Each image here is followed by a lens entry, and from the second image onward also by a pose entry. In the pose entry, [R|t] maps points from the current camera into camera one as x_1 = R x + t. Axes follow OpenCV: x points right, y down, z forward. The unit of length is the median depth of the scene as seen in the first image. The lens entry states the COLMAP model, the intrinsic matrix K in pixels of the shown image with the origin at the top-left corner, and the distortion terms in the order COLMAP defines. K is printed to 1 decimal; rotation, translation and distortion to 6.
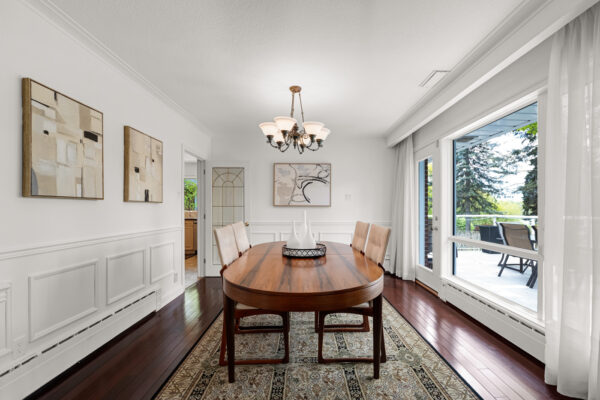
lens RADIAL K [[246.9, 0, 301.0], [0, 246.9, 203.0], [0, 0, 1]] dist [-0.015304, 0.000023]
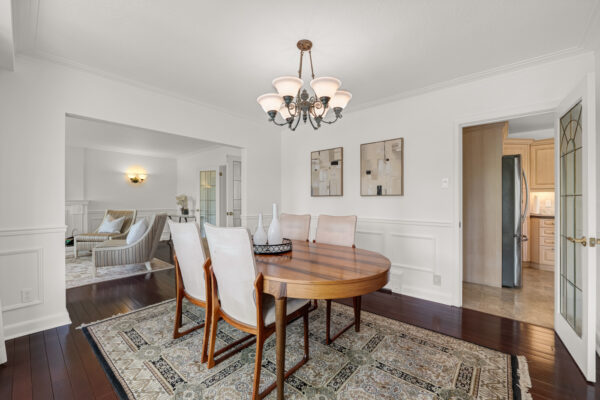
lens RADIAL K [[246.9, 0, 301.0], [0, 246.9, 203.0], [0, 0, 1]] dist [-0.015304, 0.000023]
pose [[-0.641103, 0.001667, -0.767453, 0.608877], [0.014476, 0.999846, -0.009920, 0.042418], [0.767319, -0.017469, -0.641028, 1.539506]]
